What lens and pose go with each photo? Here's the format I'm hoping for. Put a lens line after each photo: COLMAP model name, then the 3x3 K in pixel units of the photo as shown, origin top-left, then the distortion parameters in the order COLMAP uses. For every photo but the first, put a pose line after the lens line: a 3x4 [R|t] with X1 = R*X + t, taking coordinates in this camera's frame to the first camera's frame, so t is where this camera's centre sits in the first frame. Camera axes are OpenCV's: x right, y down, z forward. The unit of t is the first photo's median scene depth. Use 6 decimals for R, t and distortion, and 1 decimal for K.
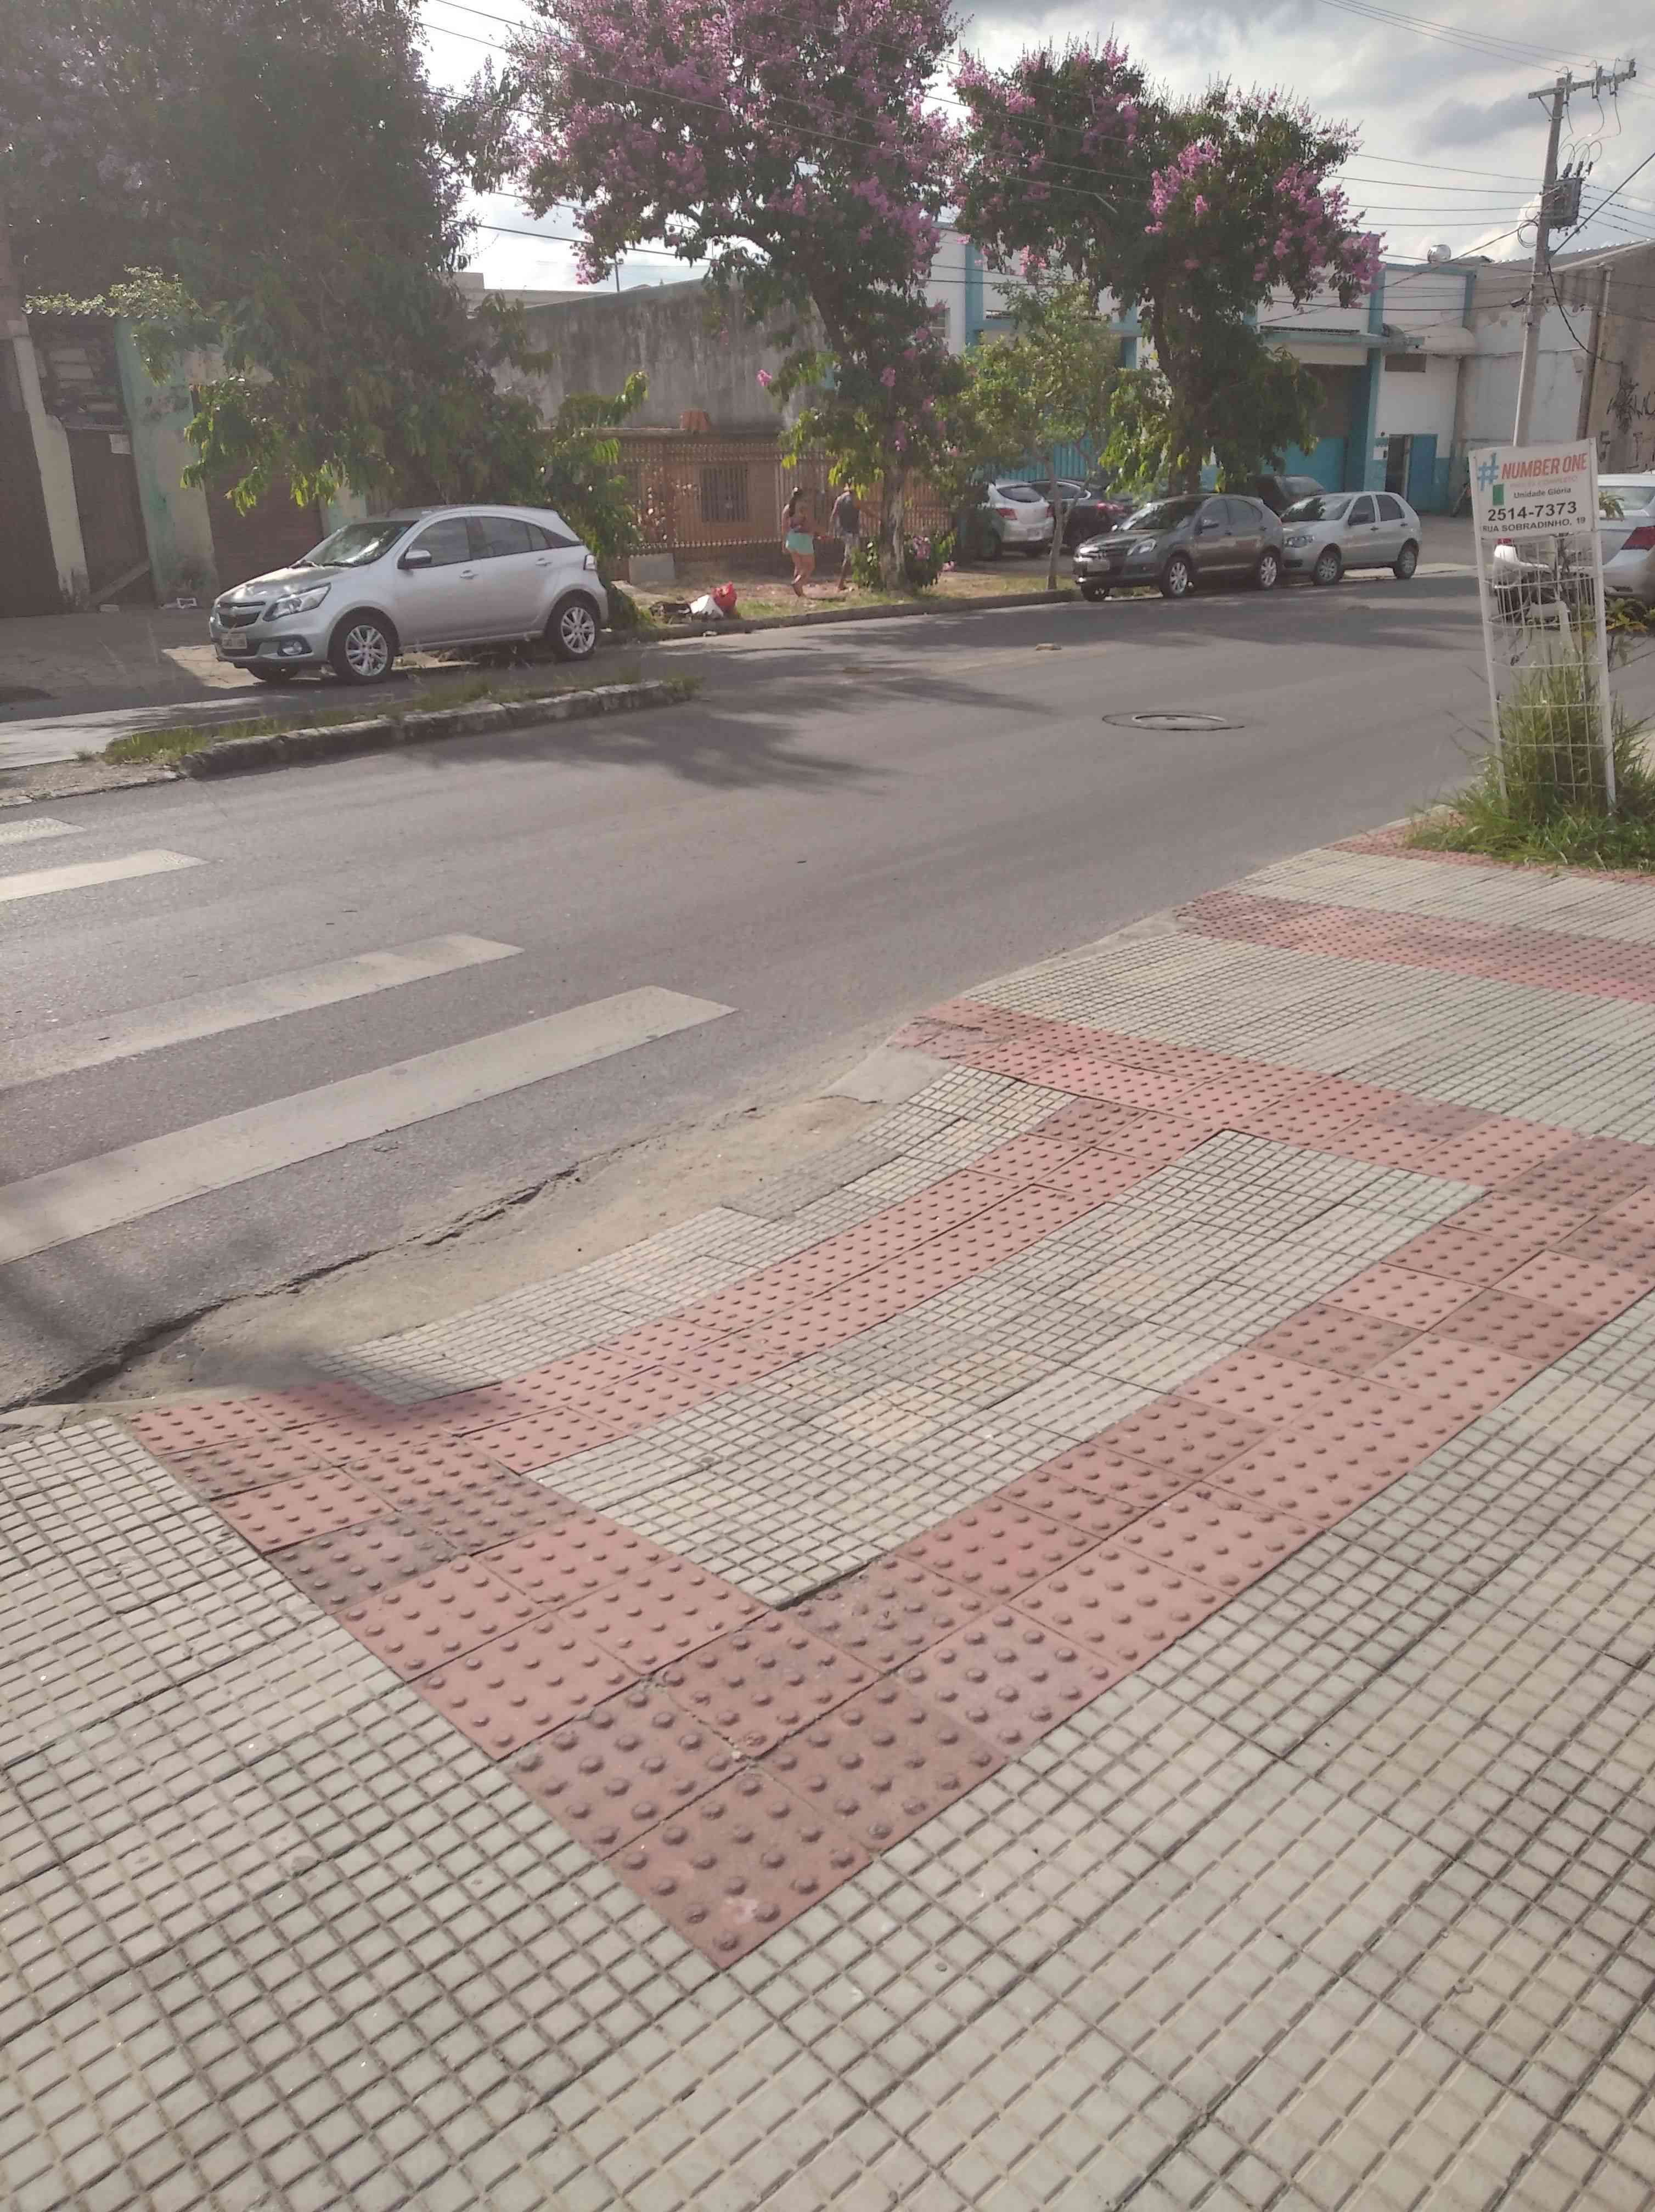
lens RADIAL K [[1751.8, 0, 828.5], [0, 1751.8, 1141.3], [0, 0, 1]] dist [0.058140, -0.096917]
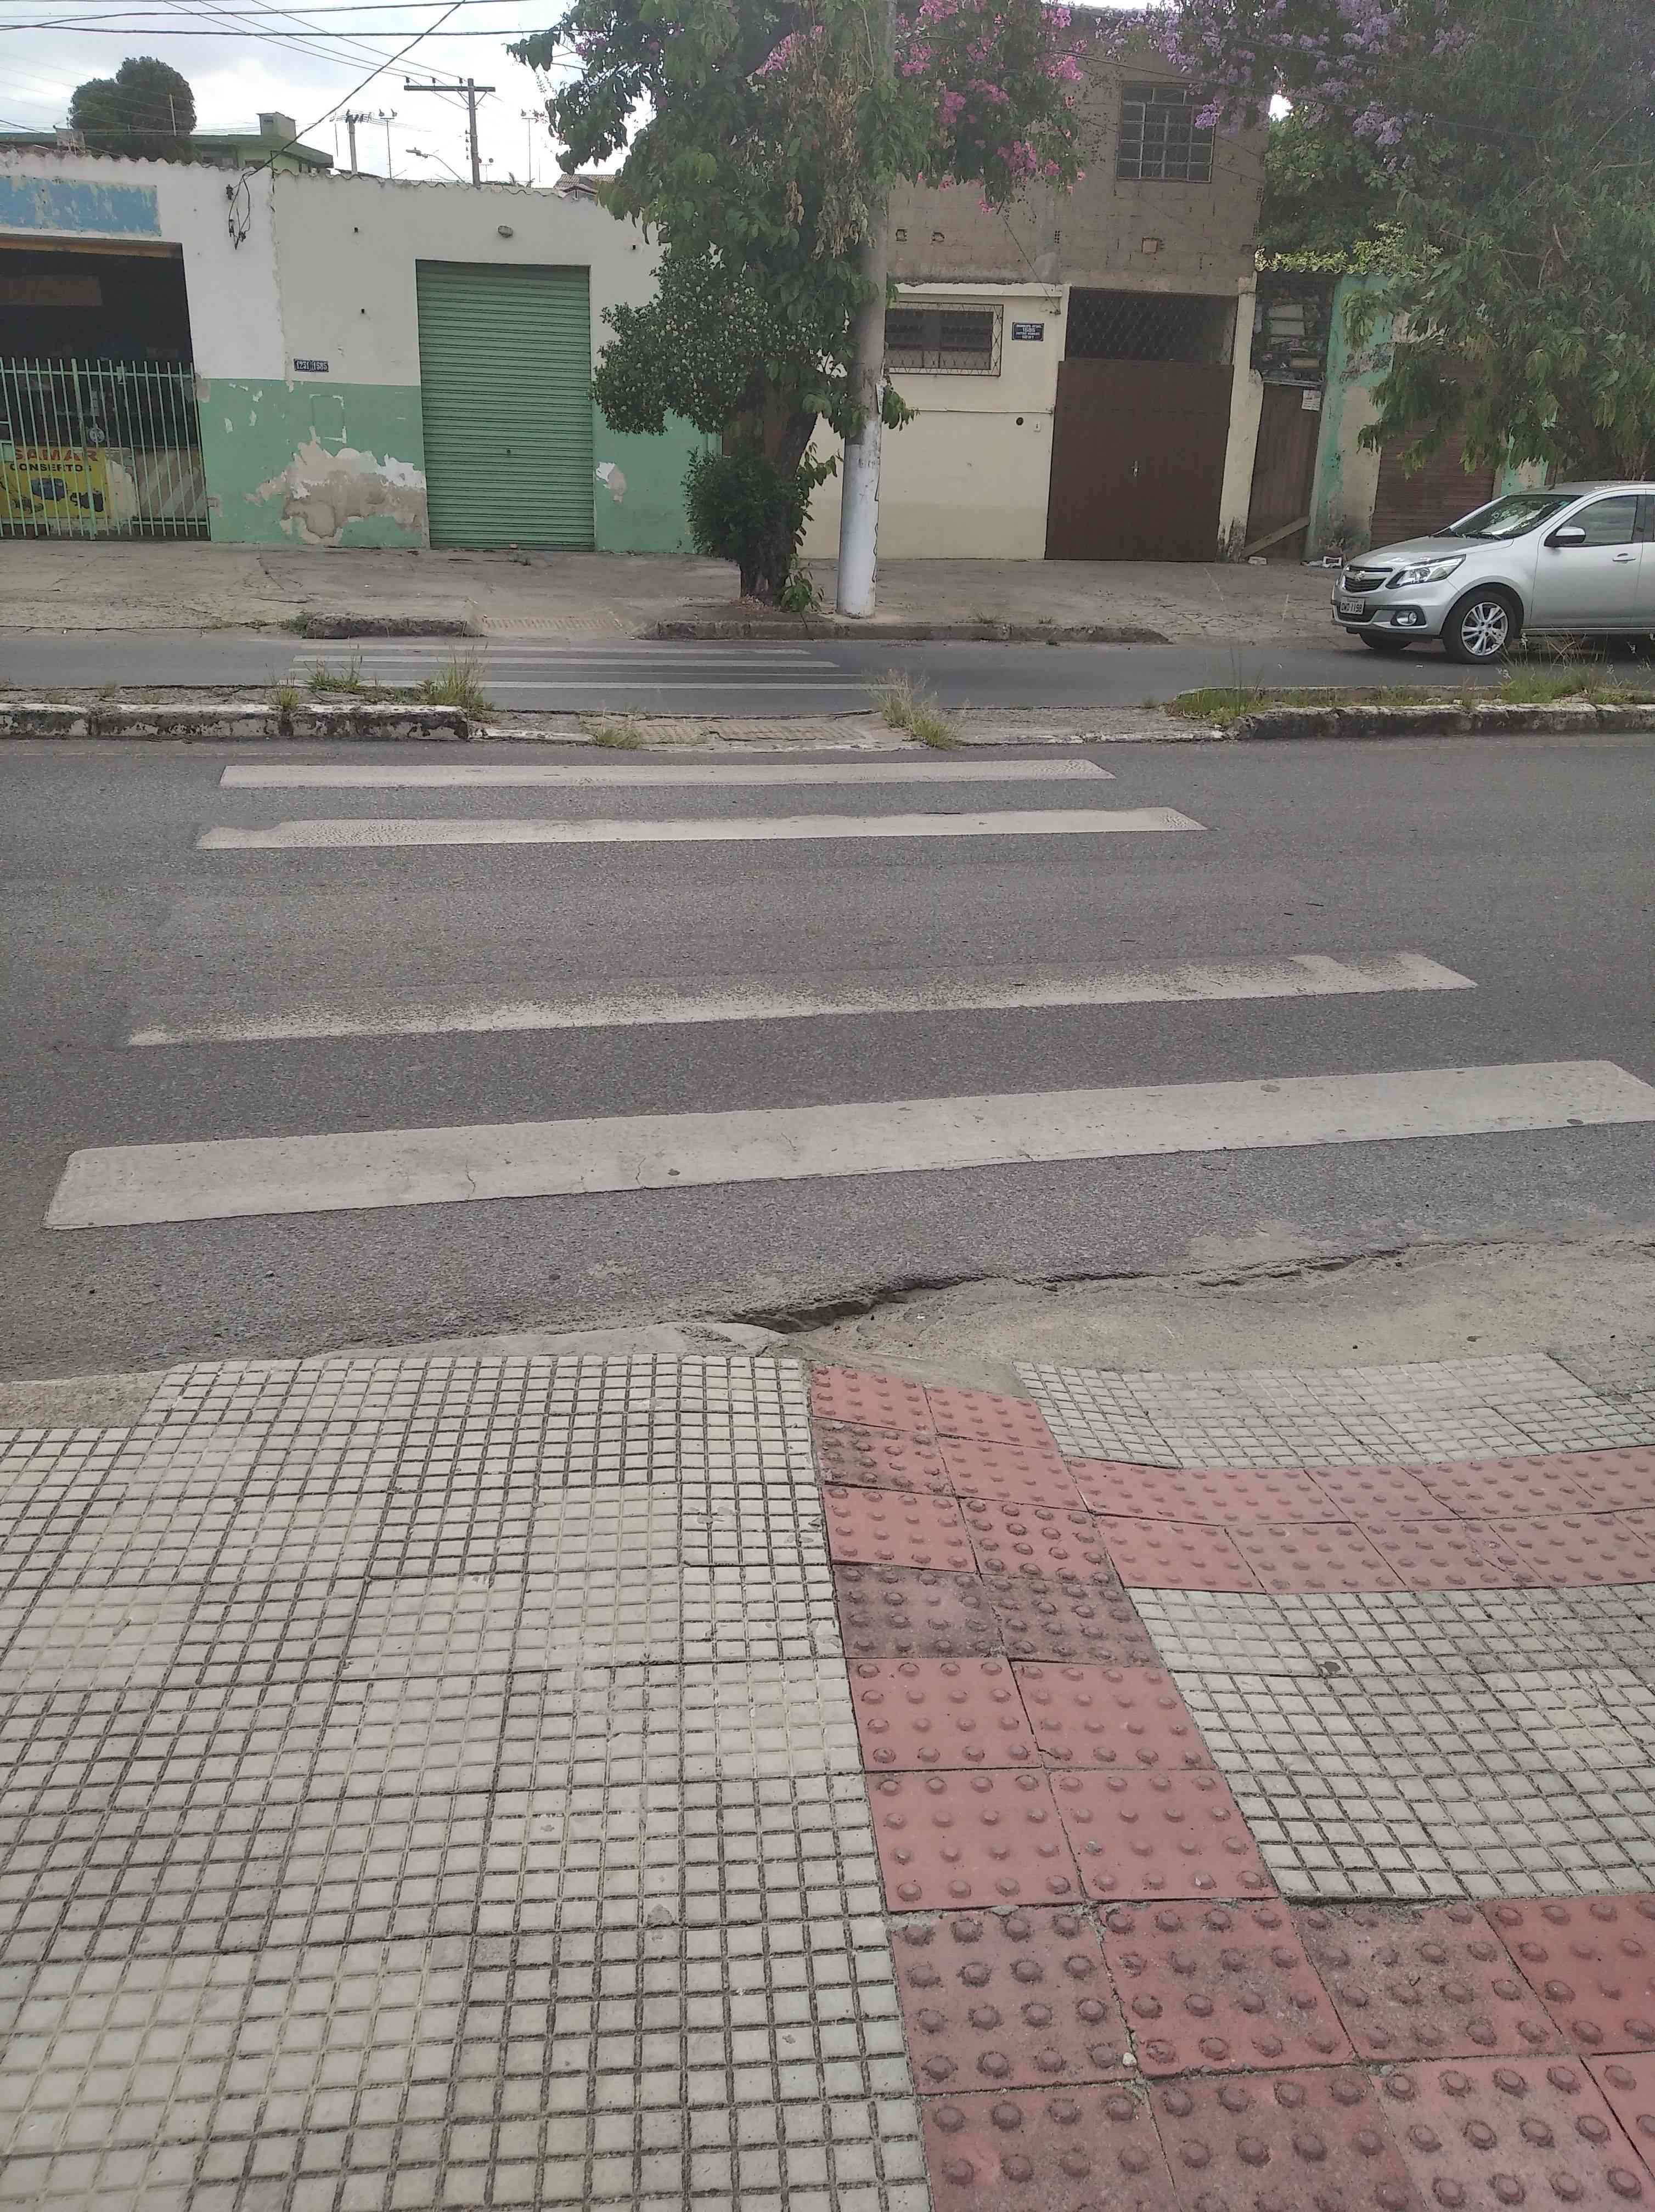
lens RADIAL K [[1697.8, 0, 870.3], [0, 1697.8, 1103.9], [0, 0, 1]] dist [0.068625, -0.124995]
pose [[0.790336, 0.264861, -0.552465, 0.112712], [-0.256140, 0.961983, 0.094766, -0.078417], [0.556562, 0.066611, 0.828132, 0.162002]]
